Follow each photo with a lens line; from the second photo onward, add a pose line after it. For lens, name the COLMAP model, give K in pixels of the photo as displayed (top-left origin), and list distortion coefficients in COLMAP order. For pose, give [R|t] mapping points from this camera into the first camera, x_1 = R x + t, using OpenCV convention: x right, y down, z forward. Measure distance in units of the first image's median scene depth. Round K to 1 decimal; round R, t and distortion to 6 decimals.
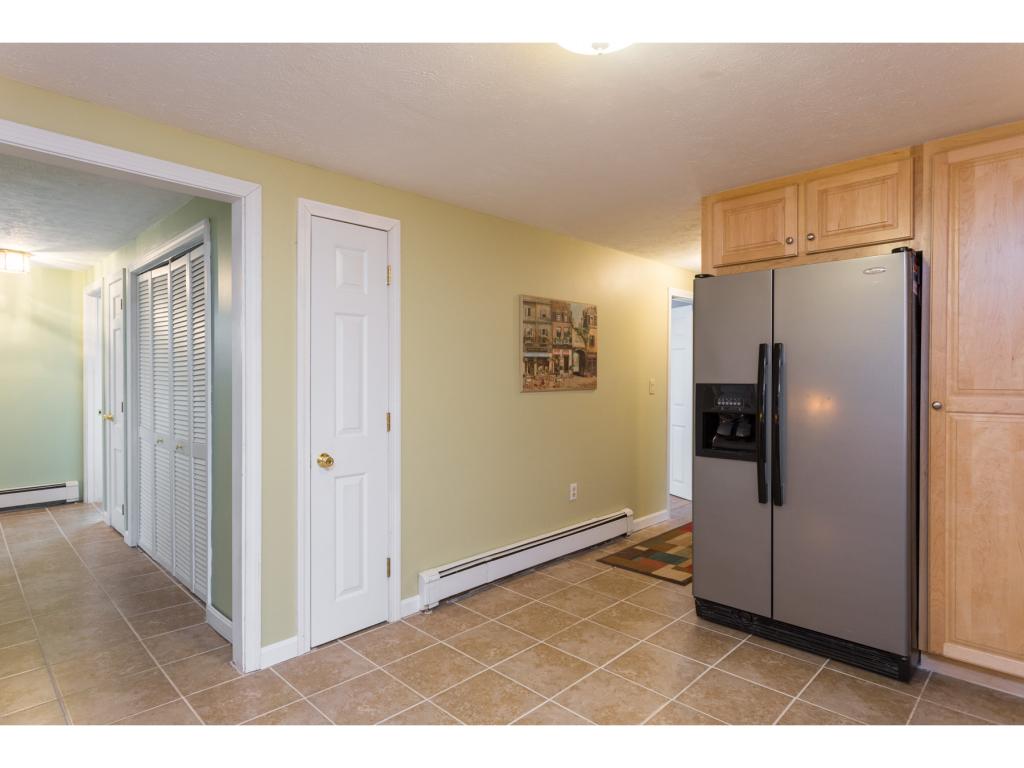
lens RADIAL K [[564.1, 0, 509.1], [0, 564.1, 387.0], [0, 0, 1]] dist [-0.003423, -0.000757]
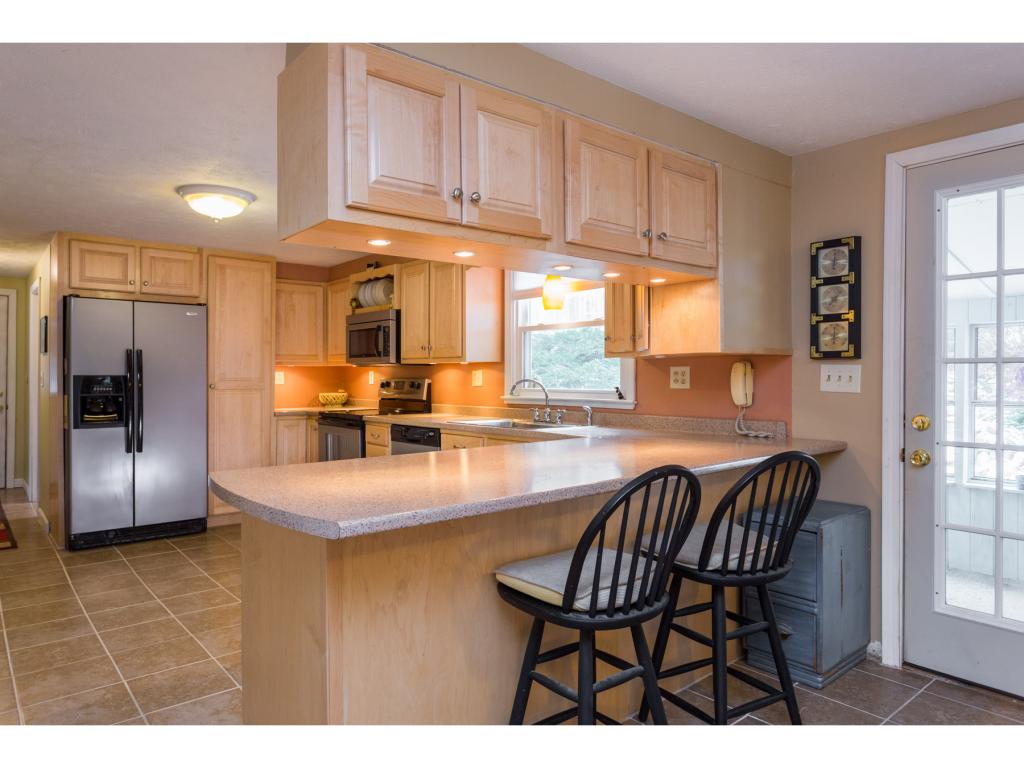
lens RADIAL K [[685.2, 0, 509.6], [0, 685.2, 379.7], [0, 0, 1]] dist [0.005156, 0.002331]
pose [[0.096488, -0.002161, 0.995332, -1.339722], [0.006137, 0.999980, 0.001576, 0.009104], [-0.995315, 0.005956, 0.096499, -0.217544]]
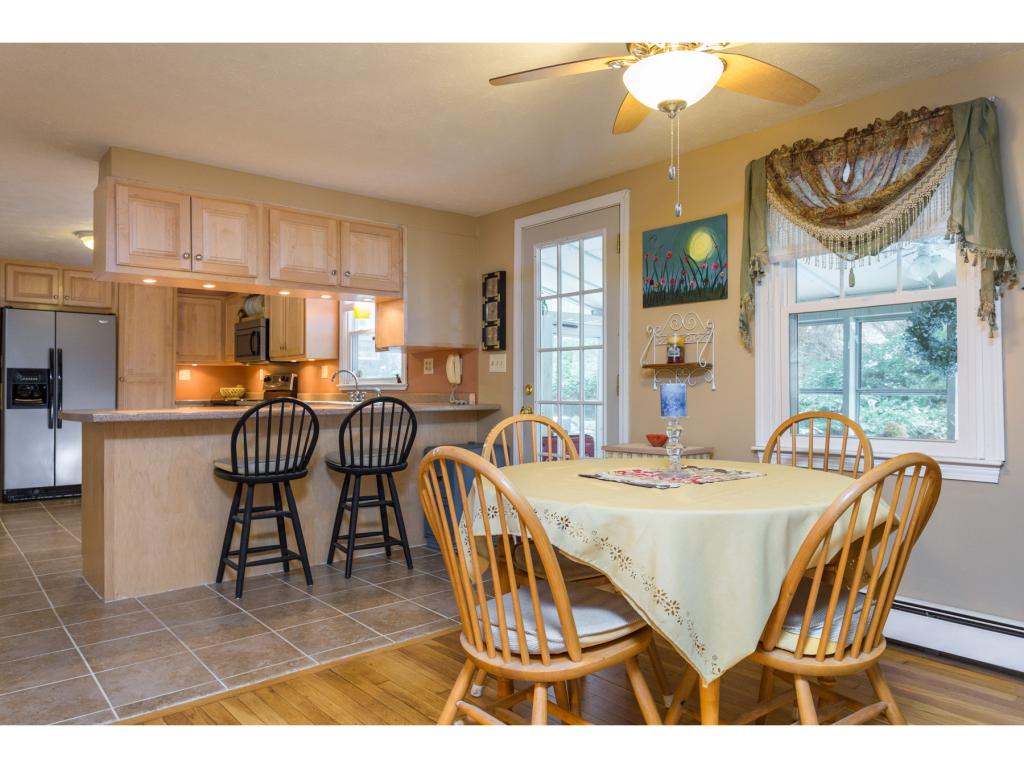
lens RADIAL K [[720.4, 0, 514.6], [0, 720.4, 386.0], [0, 0, 1]] dist [0.003367, -0.002247]
pose [[0.082622, 0.009325, 0.996537, -1.994693], [0.005133, 0.999939, -0.009783, 0.089437], [-0.996568, 0.005923, 0.082569, -0.859262]]
